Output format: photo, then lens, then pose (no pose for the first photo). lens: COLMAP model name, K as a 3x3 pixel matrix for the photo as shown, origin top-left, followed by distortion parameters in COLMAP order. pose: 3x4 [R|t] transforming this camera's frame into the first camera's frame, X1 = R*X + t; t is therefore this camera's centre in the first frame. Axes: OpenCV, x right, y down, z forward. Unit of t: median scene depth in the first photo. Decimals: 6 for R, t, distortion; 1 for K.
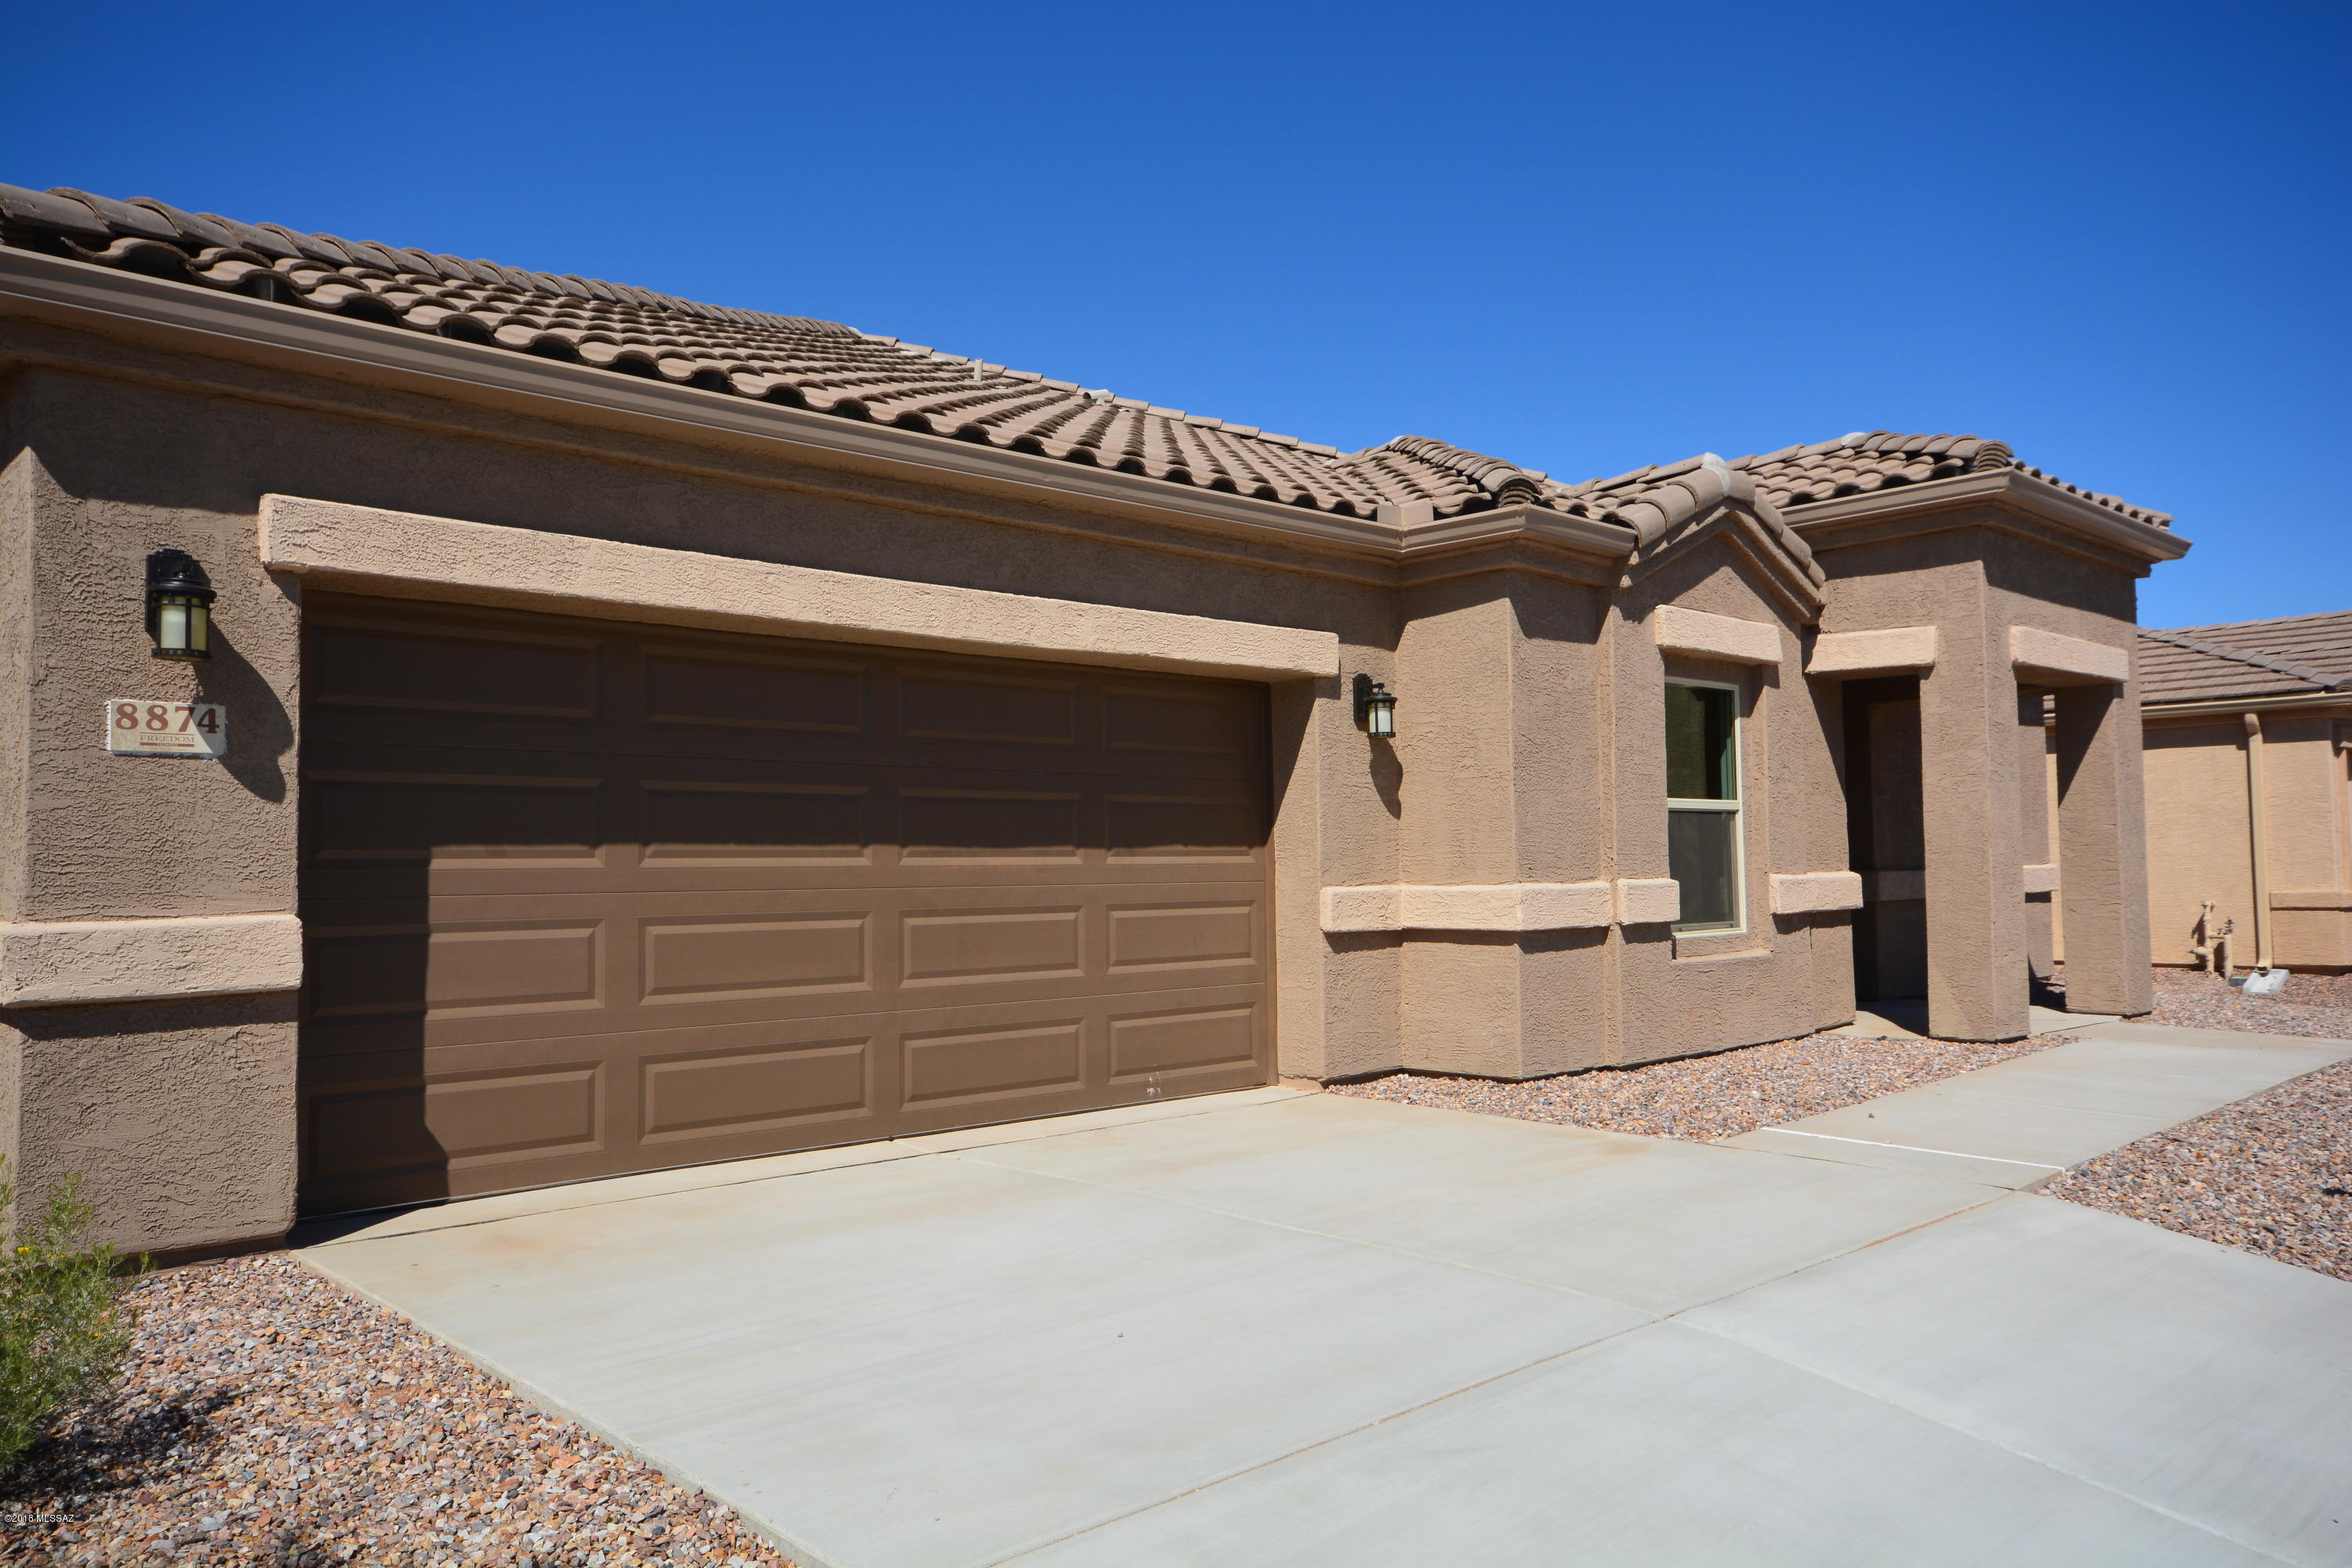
lens RADIAL K [[1662.3, 0, 1175.7], [0, 1662.3, 788.2], [0, 0, 1]] dist [0.006505, 0.023481]
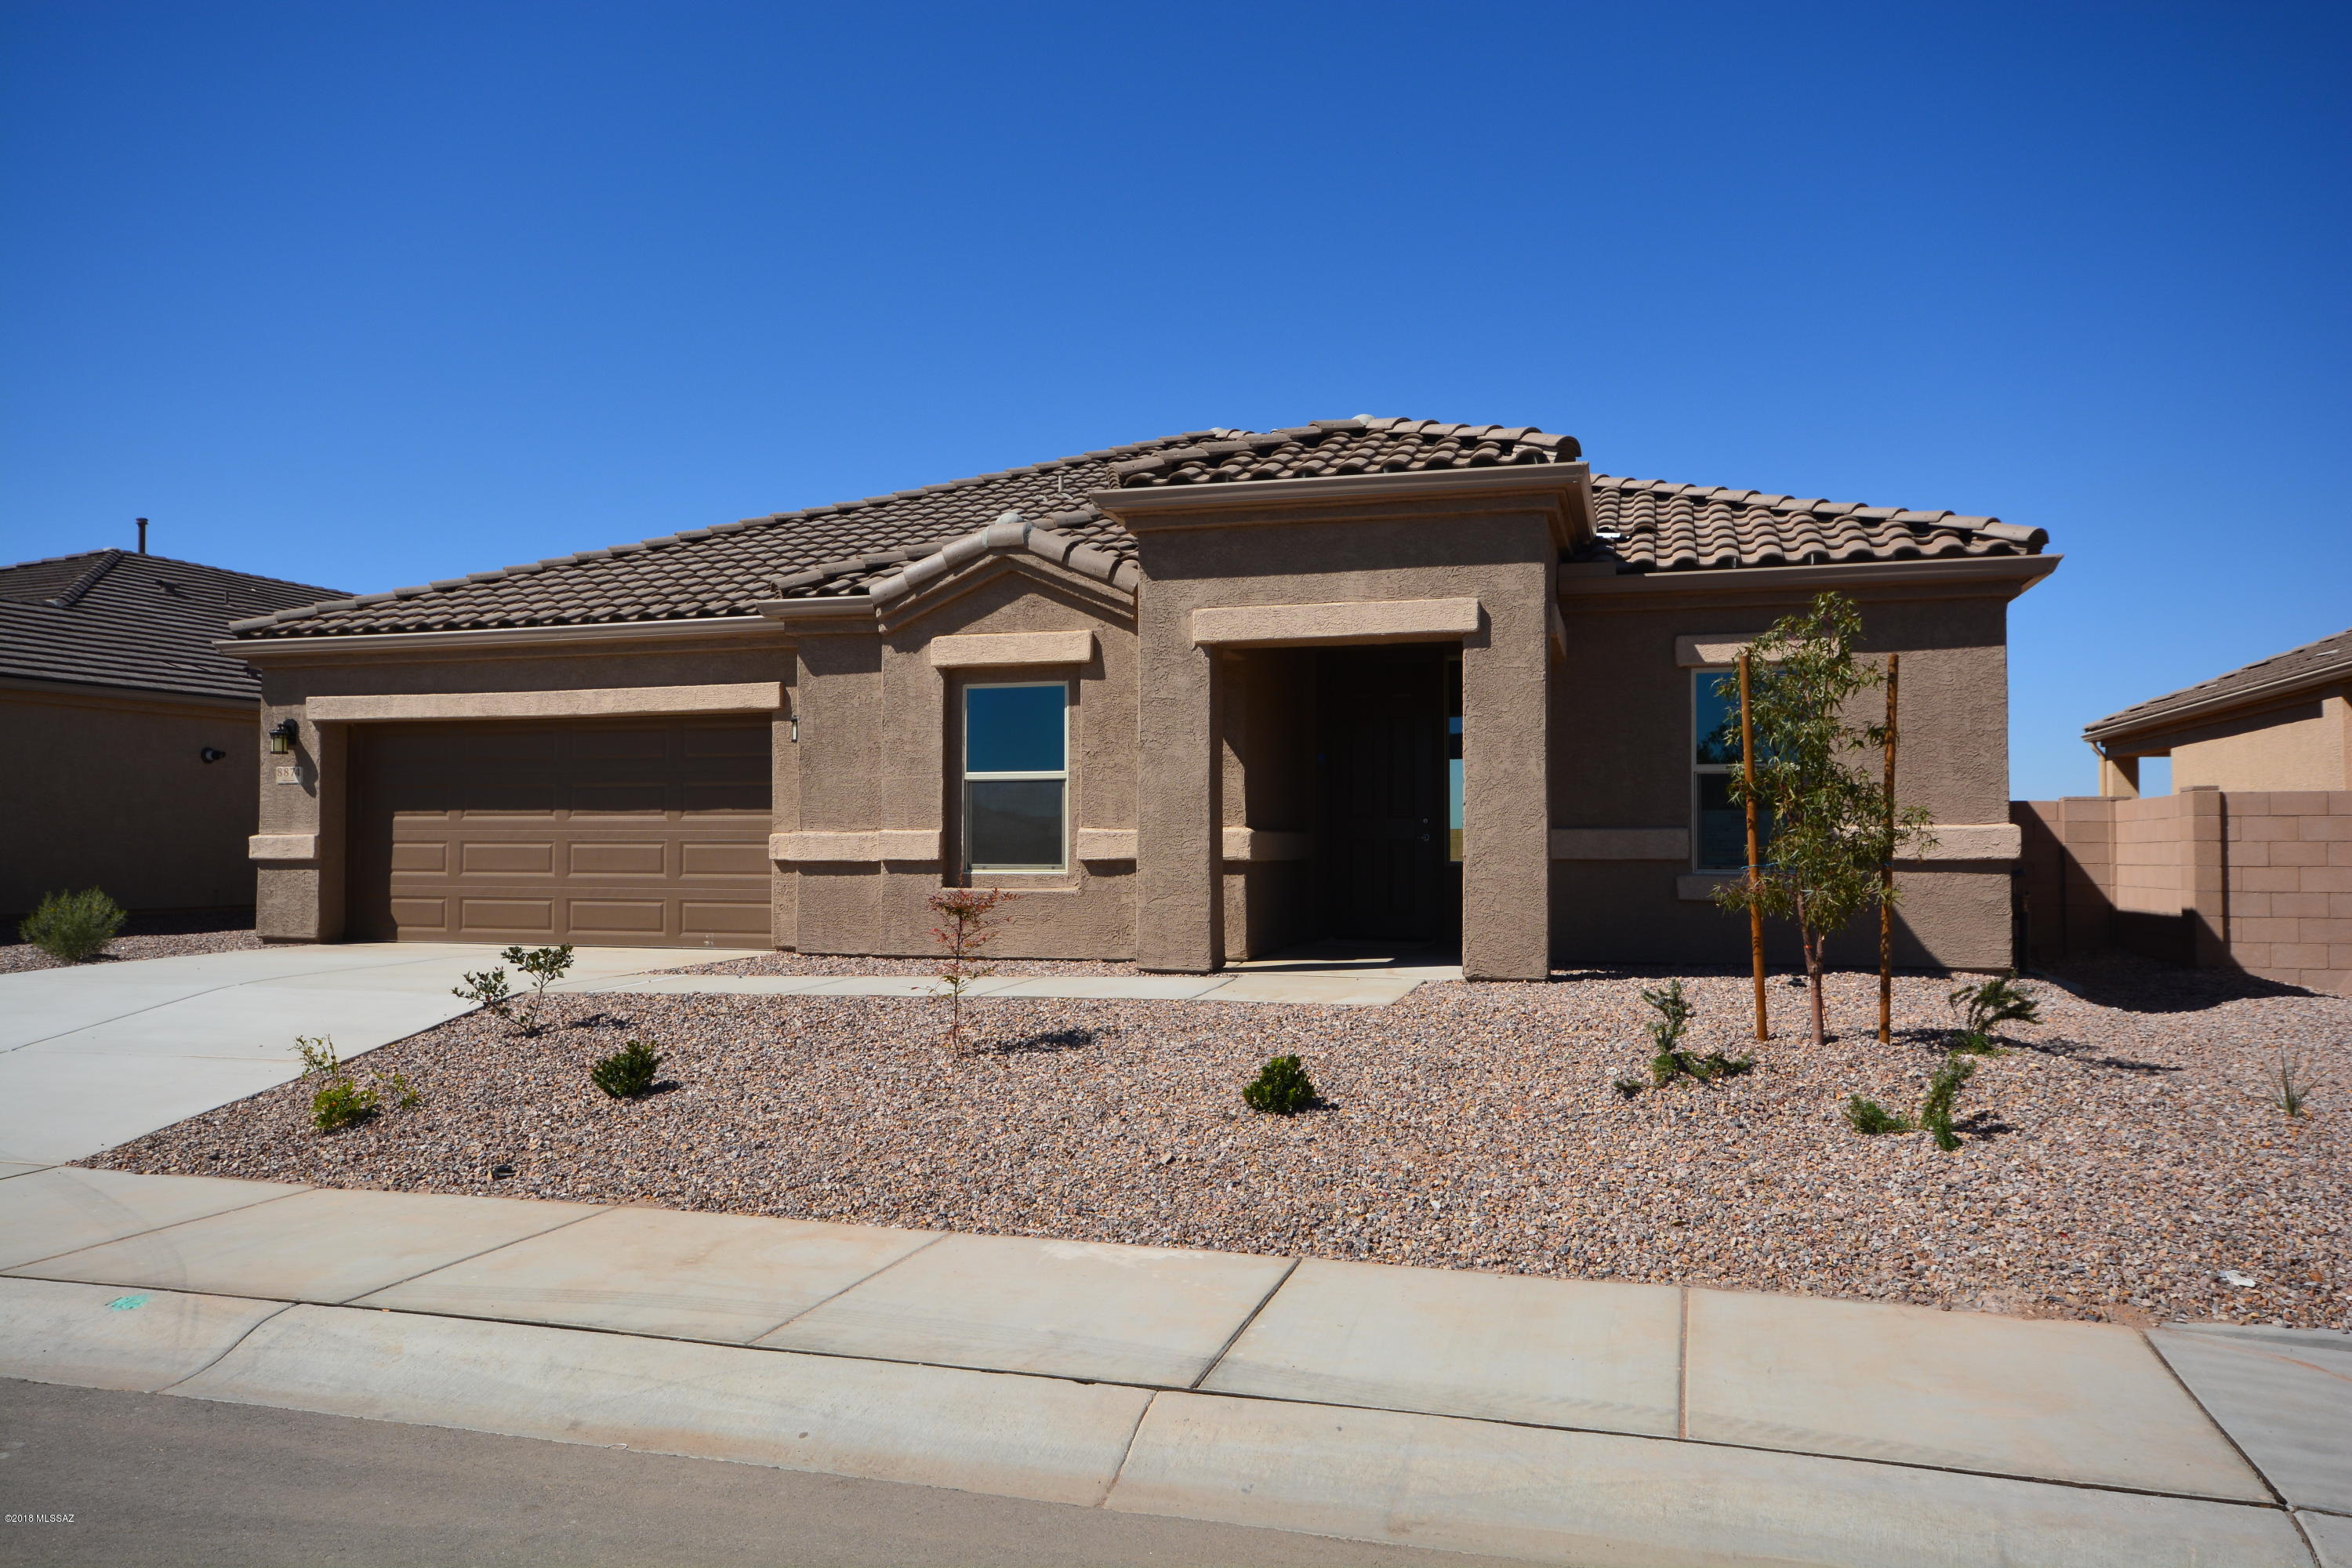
lens RADIAL K [[1662.3, 0, 1175.4], [0, 1662.3, 778.5], [0, 0, 1]] dist [0.006505, 0.023481]
pose [[0.505470, -0.022800, -0.862543, 1.765009], [0.033733, 0.999409, -0.006650, 0.028889], [0.862184, -0.025735, 0.505941, 0.499085]]
